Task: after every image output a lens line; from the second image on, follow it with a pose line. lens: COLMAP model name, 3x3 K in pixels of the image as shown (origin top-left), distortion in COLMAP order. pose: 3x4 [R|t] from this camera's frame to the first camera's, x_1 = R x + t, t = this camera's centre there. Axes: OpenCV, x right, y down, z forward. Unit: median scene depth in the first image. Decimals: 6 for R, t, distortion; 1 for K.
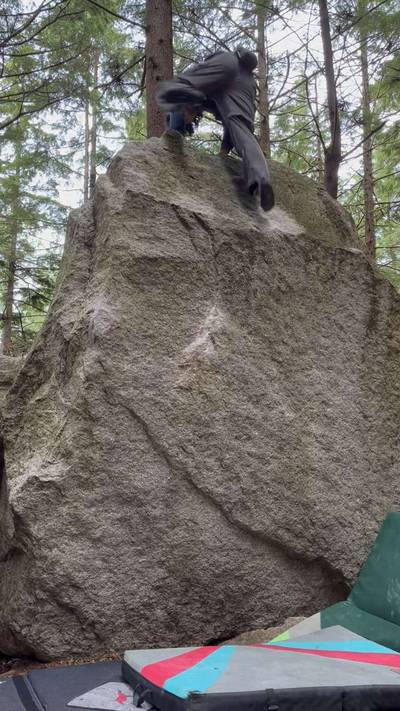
lens RADIAL K [[614.2, 0, 198.3], [0, 614.2, 357.5], [0, 0, 1]] dist [0.102621, -0.179869]
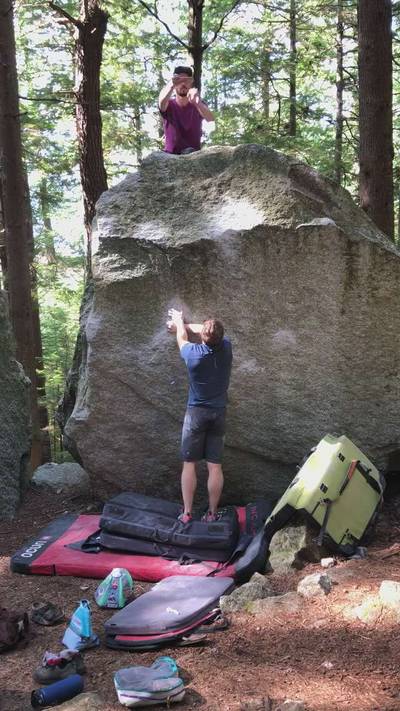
lens RADIAL K [[650.5, 0, 203.7], [0, 650.5, 350.3], [0, 0, 1]] dist [0.133675, 0.000000]
pose [[0.827658, 0.058159, -0.558211, 0.928717], [0.150483, 0.935199, 0.320558, -0.457237], [0.540682, -0.349314, 0.765273, -0.143968]]
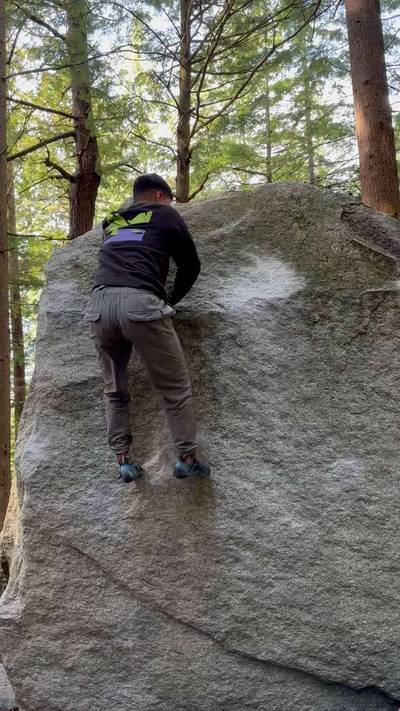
lens RADIAL K [[614.2, 0, 200.0], [0, 614.2, 351.7], [0, 0, 1]] dist [0.102621, -0.179869]
pose [[0.837631, -0.072757, -0.541370, 0.545106], [0.159266, 0.980557, 0.114643, -0.268418], [0.522503, -0.182250, 0.832932, 0.321540]]
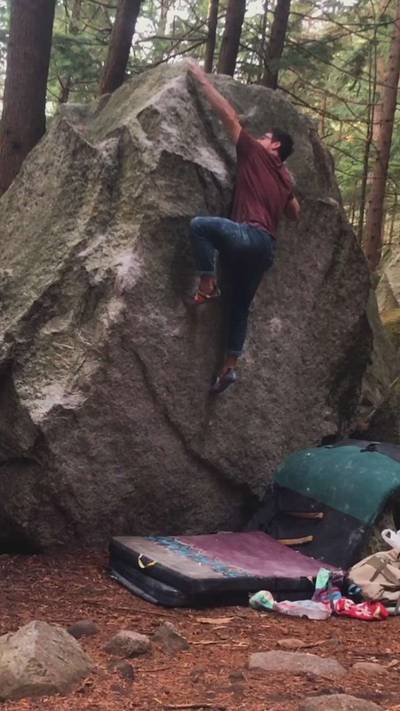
lens RADIAL K [[1035.3, 0, 192.2], [0, 1035.3, 386.0], [0, 0, 1]] dist [0.187075, 0.000000]
pose [[0.952743, 0.120241, 0.278967, -0.492831], [-0.188804, 0.953800, 0.233705, -0.297225], [-0.237978, -0.275331, 0.931429, -0.751299]]
